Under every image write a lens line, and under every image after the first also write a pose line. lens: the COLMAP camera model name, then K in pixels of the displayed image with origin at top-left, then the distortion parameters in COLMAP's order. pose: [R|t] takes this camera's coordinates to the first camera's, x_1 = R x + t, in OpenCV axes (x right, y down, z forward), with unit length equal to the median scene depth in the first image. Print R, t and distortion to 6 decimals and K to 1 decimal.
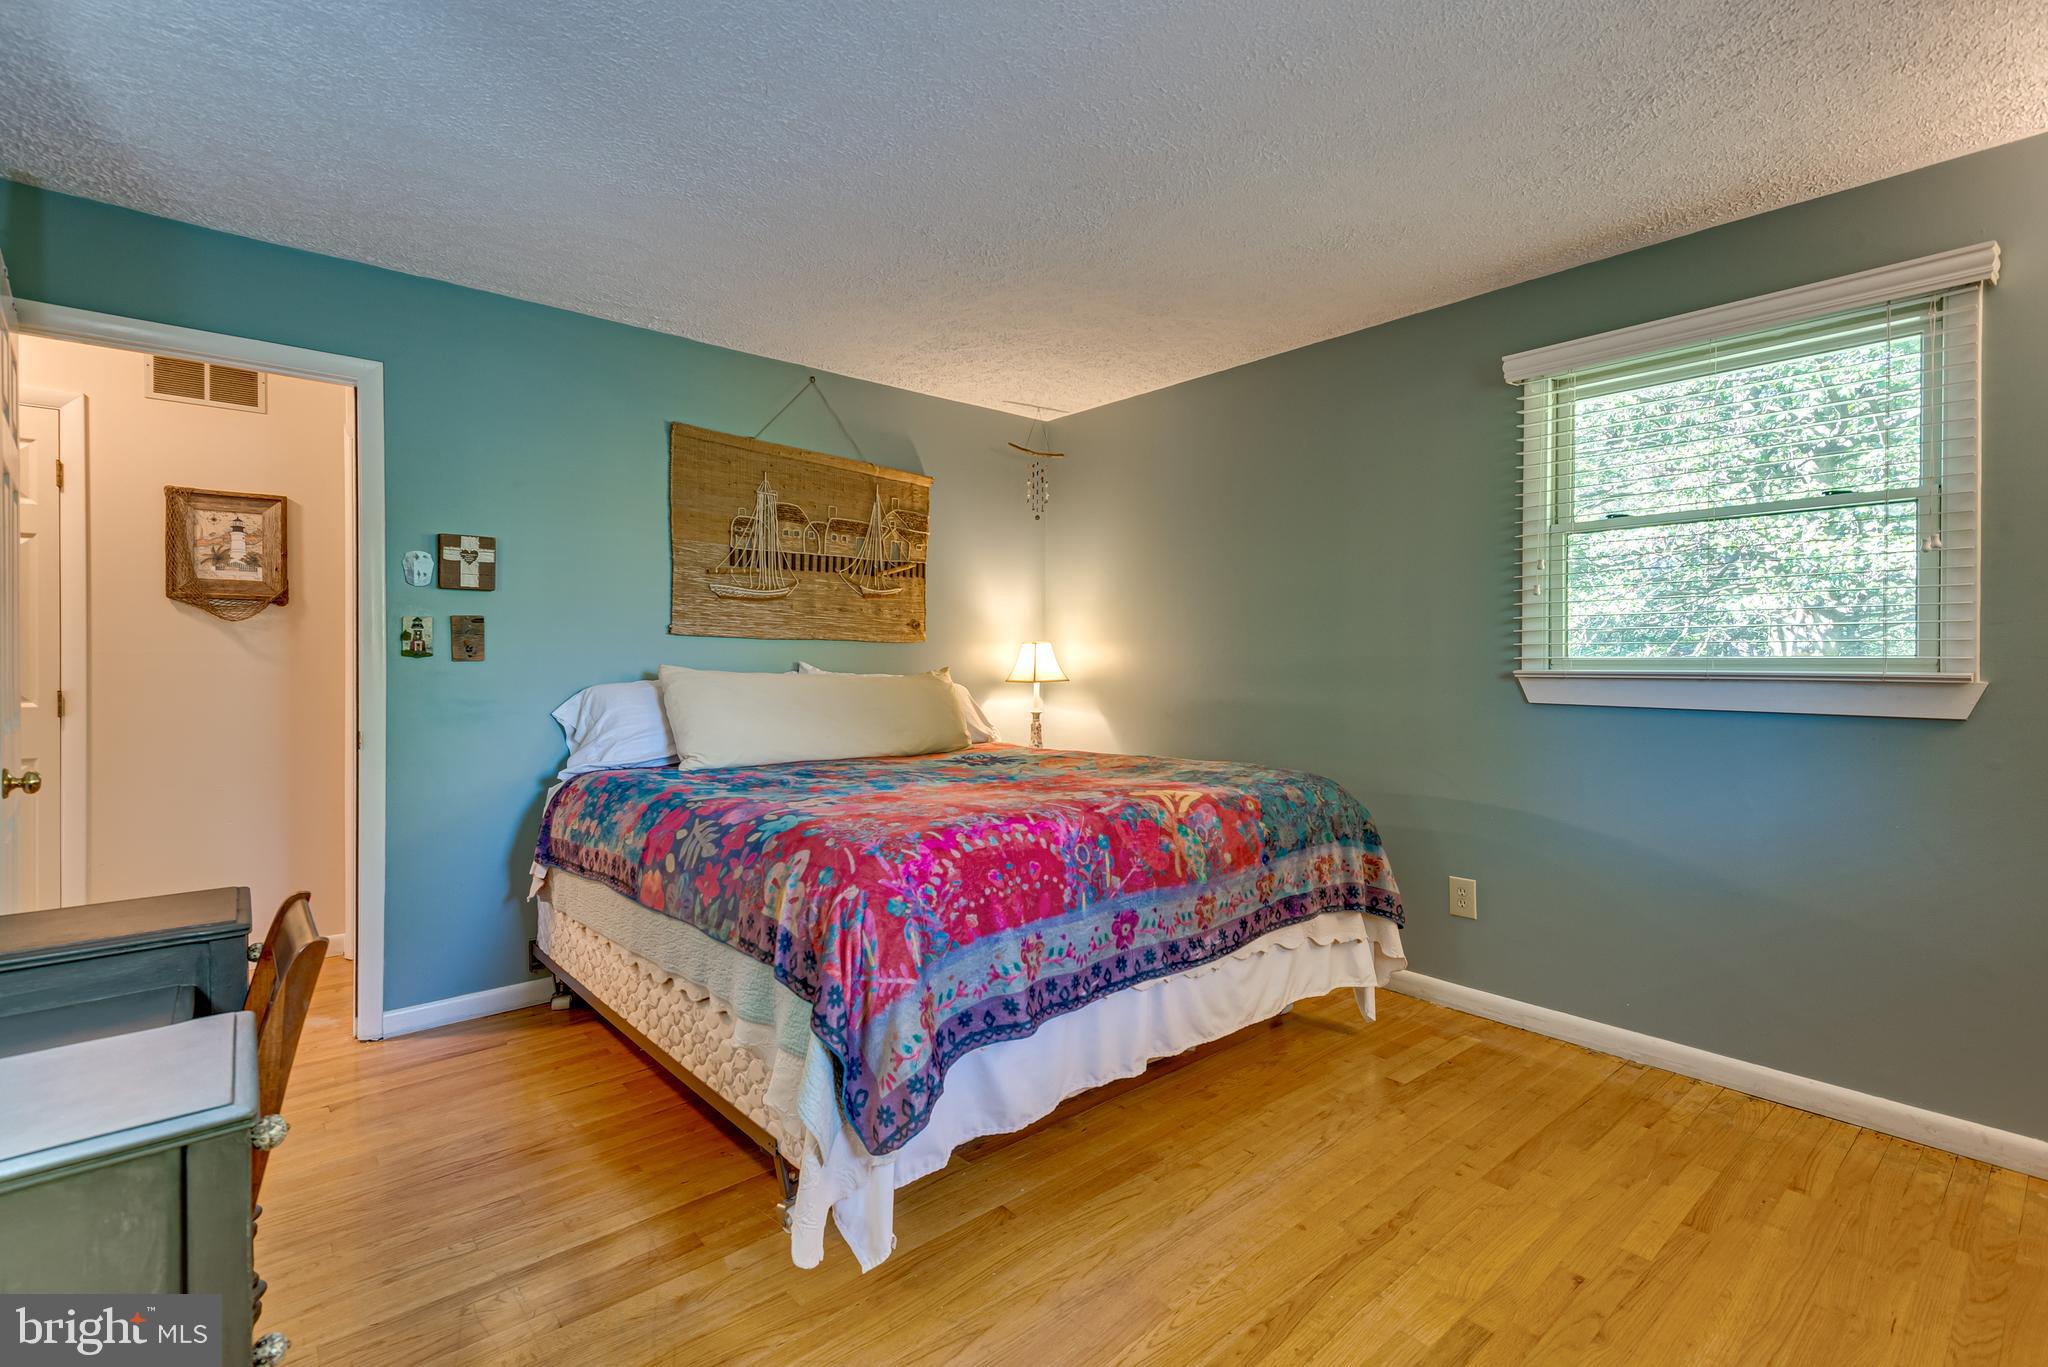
lens RADIAL K [[920.2, 0, 1028.9], [0, 920.2, 673.7], [0, 0, 1]] dist [0.004735, -0.003299]
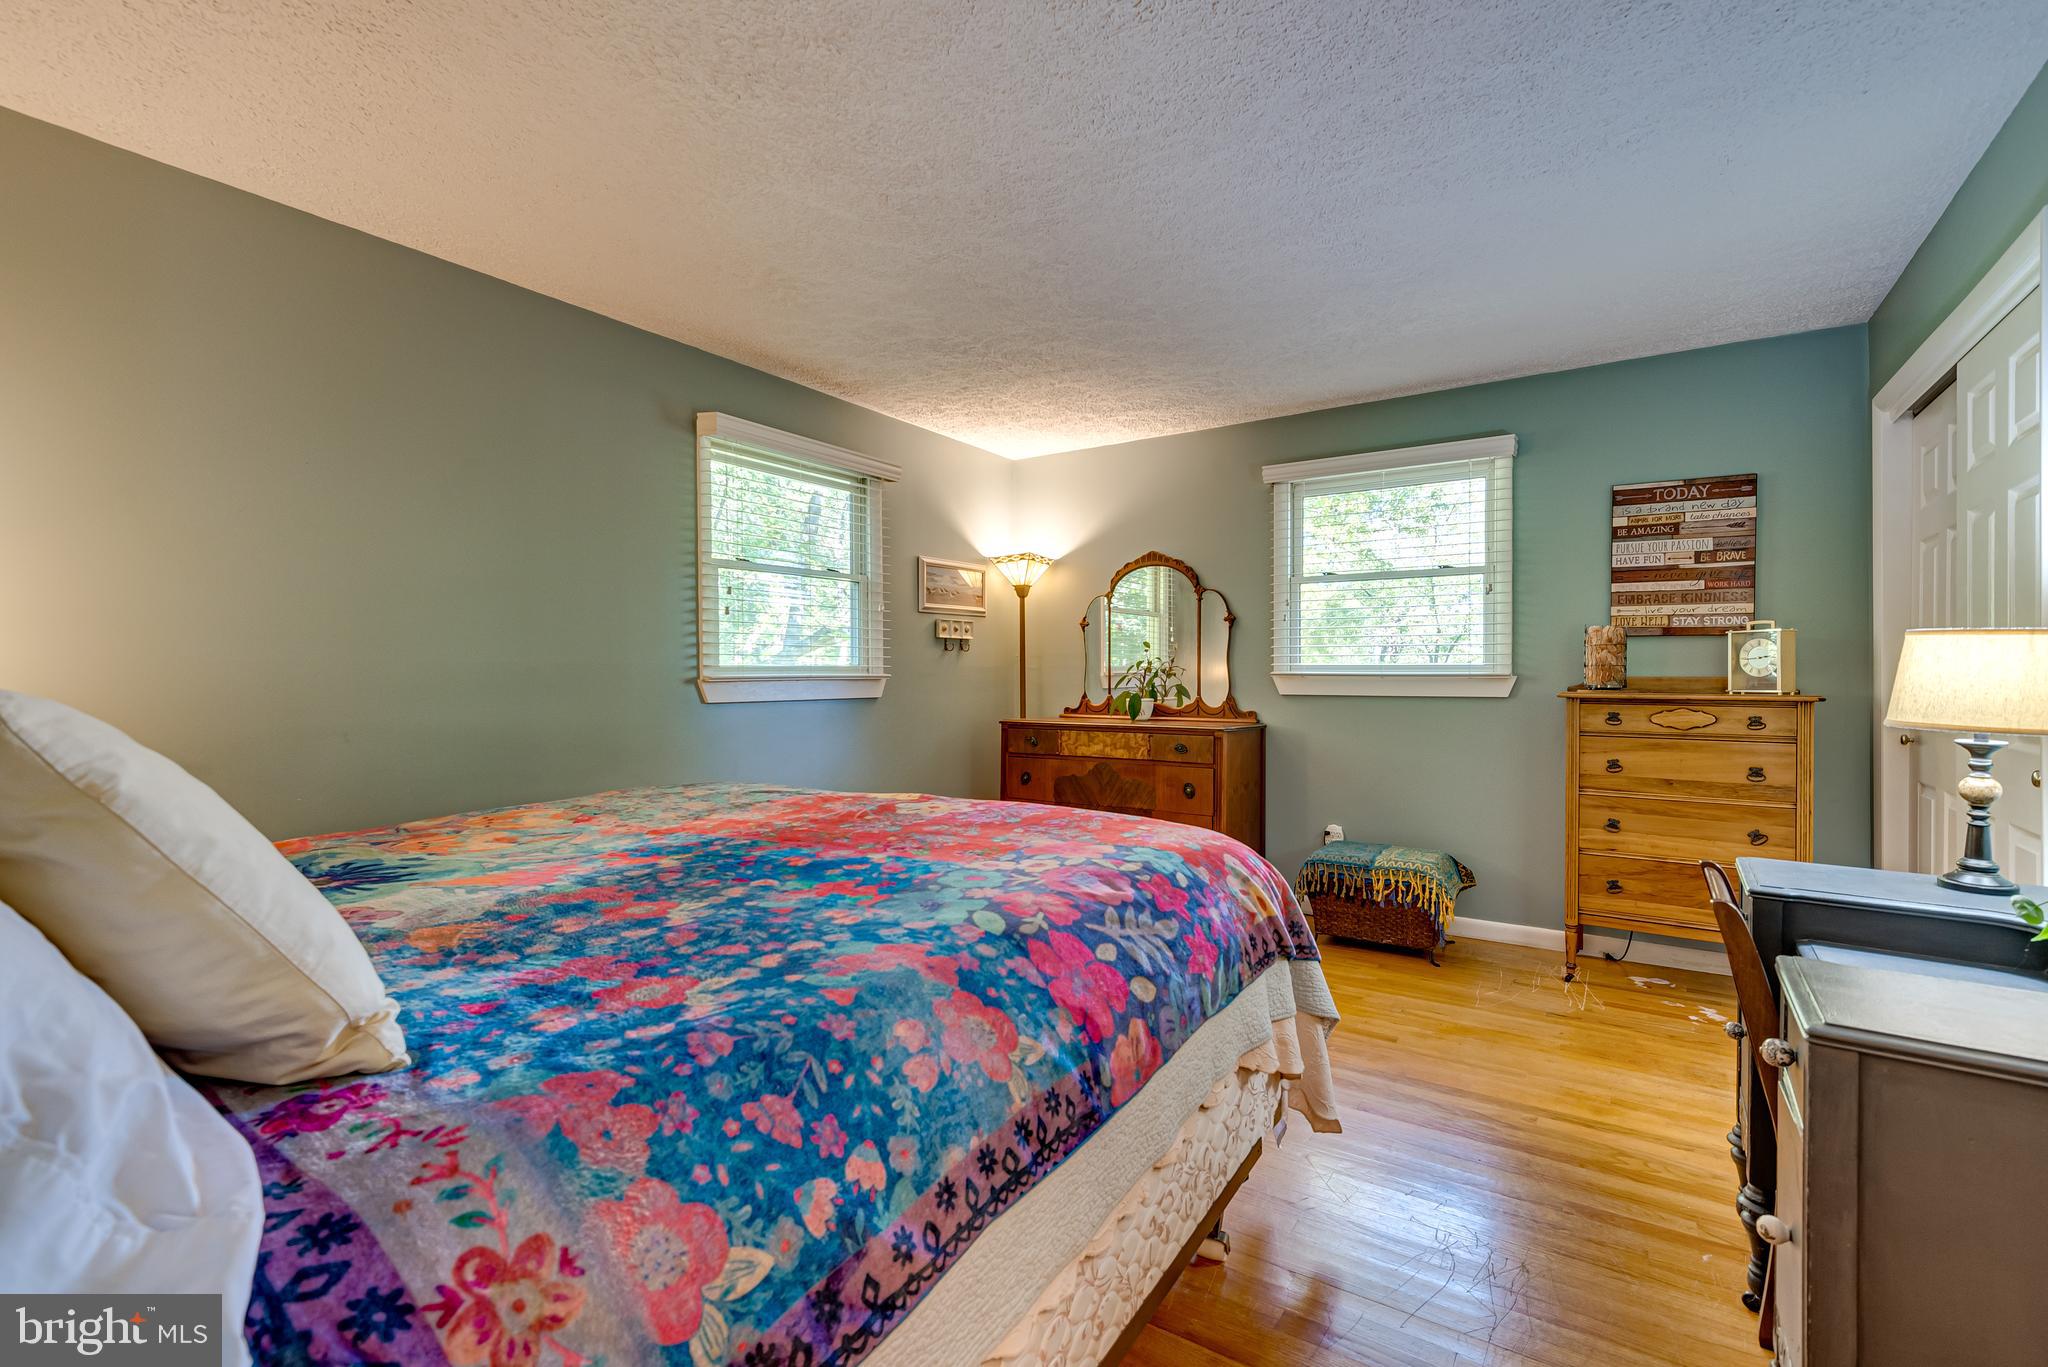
lens RADIAL K [[920.2, 0, 1026.1], [0, 920.2, 672.5], [0, 0, 1]] dist [0.004735, -0.003299]
pose [[-0.251625, -0.008911, 0.967784, -0.819048], [0.009959, 0.999881, 0.011796, -0.020191], [-0.967774, 0.012606, -0.251506, 1.021070]]
